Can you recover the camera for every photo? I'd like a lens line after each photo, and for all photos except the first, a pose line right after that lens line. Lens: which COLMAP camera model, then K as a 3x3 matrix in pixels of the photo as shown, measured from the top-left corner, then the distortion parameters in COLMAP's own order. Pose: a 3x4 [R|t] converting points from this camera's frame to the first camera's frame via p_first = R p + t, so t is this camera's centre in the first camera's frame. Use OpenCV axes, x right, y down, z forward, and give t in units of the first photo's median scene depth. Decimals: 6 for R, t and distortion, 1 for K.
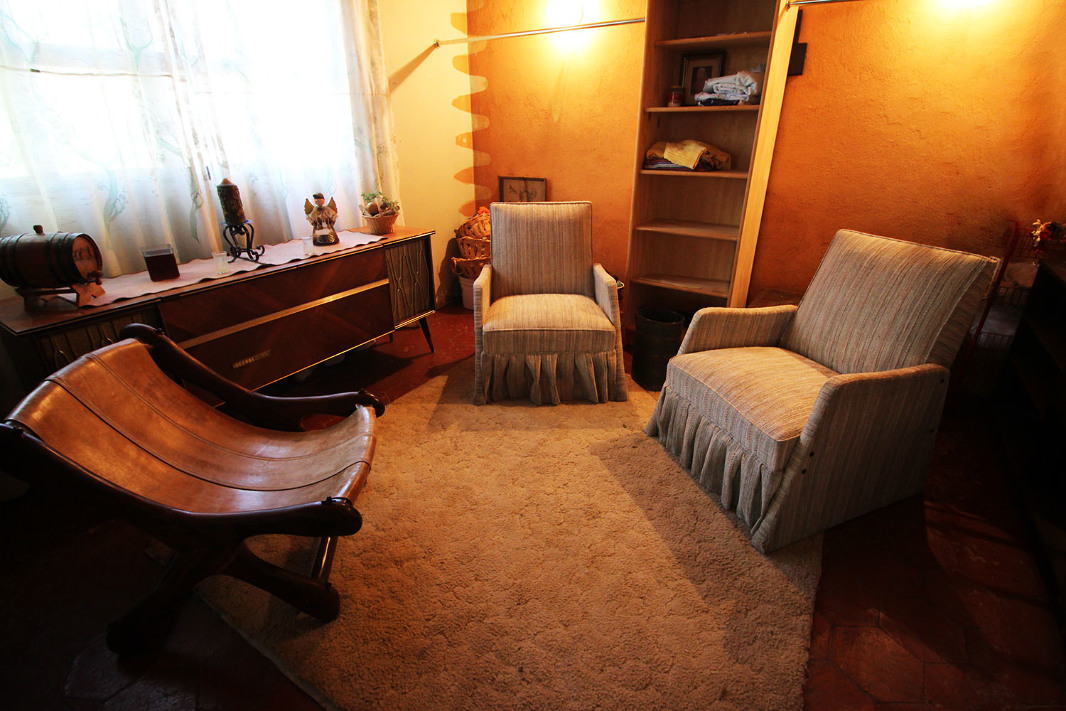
lens RADIAL K [[505.1, 0, 533.0], [0, 505.1, 355.5], [0, 0, 1]] dist [-0.001139, -0.011247]
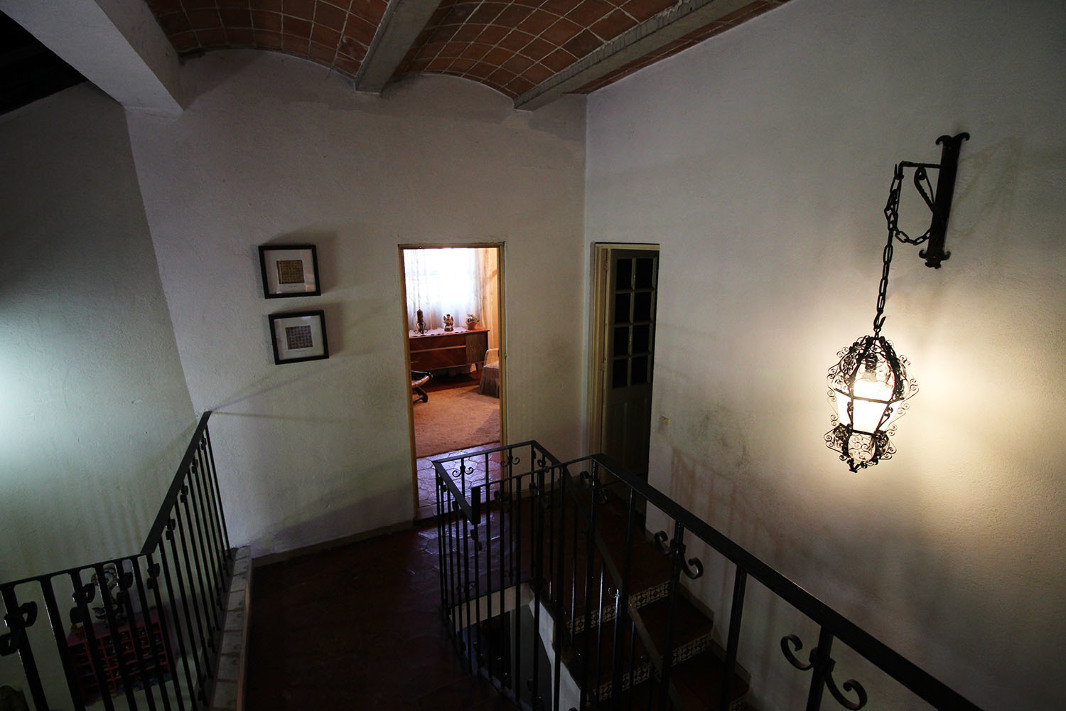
lens RADIAL K [[505.1, 0, 533.0], [0, 505.1, 355.5], [0, 0, 1]] dist [-0.001139, -0.011247]
pose [[0.861121, 0.120364, -0.493946, 1.448440], [-0.208099, 0.969900, -0.126445, 0.179680], [0.463859, 0.211674, 0.860249, -1.230681]]
